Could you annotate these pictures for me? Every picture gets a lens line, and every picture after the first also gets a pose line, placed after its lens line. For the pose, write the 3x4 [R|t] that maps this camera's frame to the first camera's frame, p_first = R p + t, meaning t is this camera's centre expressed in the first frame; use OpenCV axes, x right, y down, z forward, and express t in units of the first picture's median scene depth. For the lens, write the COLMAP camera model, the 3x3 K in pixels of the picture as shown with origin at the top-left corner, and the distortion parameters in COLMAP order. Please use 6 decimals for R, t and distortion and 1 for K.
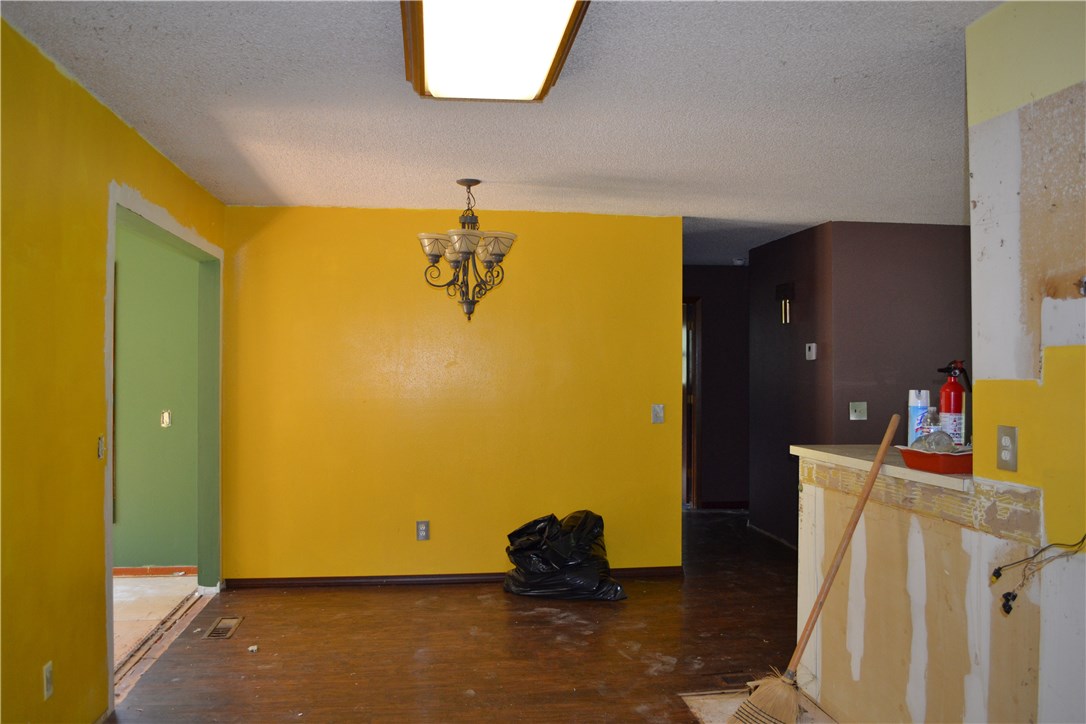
lens RADIAL K [[873.2, 0, 543.7], [0, 873.2, 358.9], [0, 0, 1]] dist [-0.085325, 0.015425]
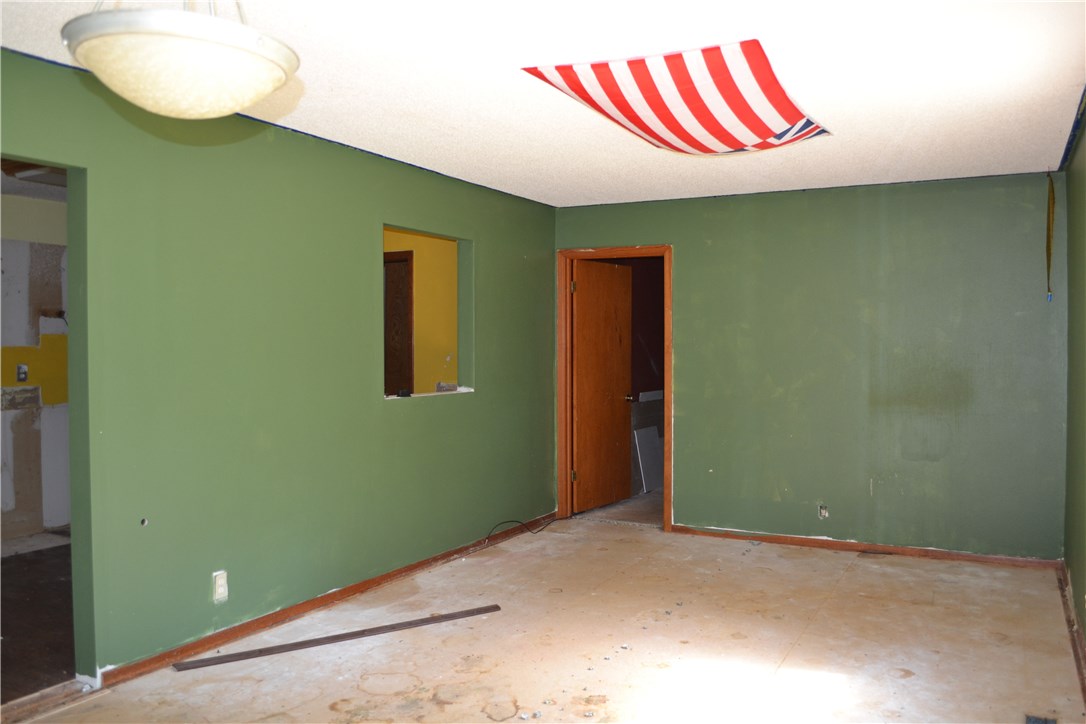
lens RADIAL K [[873.2, 0, 542.3], [0, 873.2, 355.1], [0, 0, 1]] dist [-0.085325, 0.015425]
pose [[-0.804766, -0.002591, 0.593586, -2.183175], [-0.003704, 0.999993, -0.000656, 0.046160], [-0.593580, -0.002726, -0.804770, 2.087351]]
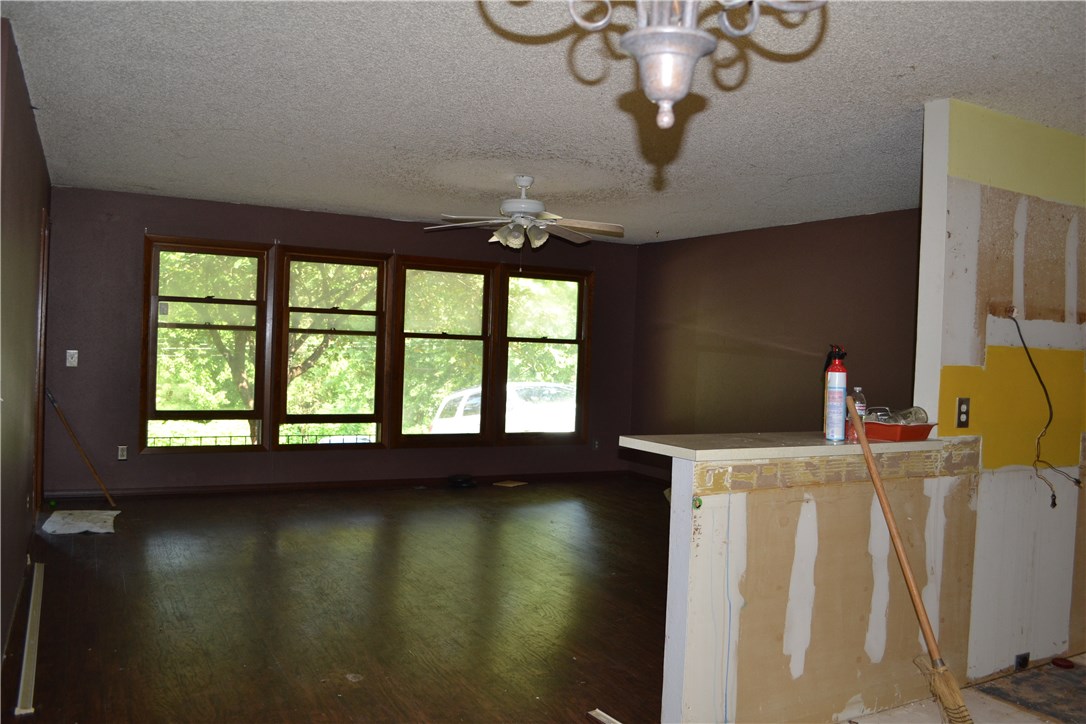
lens RADIAL K [[873.2, 0, 546.3], [0, 873.2, 356.4], [0, 0, 1]] dist [-0.085325, 0.015425]
pose [[-0.350410, -0.031059, 0.936081, -0.565923], [-0.051605, 0.998572, 0.013814, 0.024822], [-0.935174, -0.043466, -0.351513, 2.156384]]
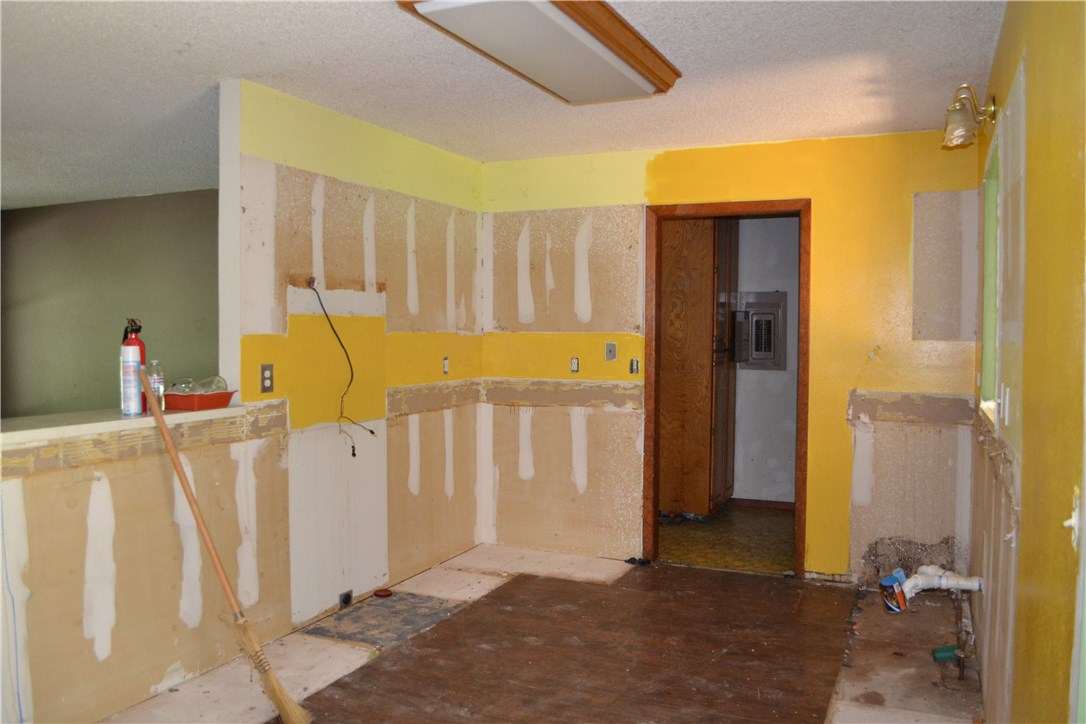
lens RADIAL K [[873.2, 0, 547.4], [0, 873.2, 357.1], [0, 0, 1]] dist [-0.085325, 0.015425]
pose [[-0.846591, -0.021945, 0.531792, -0.713327], [-0.011633, 0.999674, 0.022733, 0.024142], [-0.532117, 0.013060, -0.846570, 2.032567]]
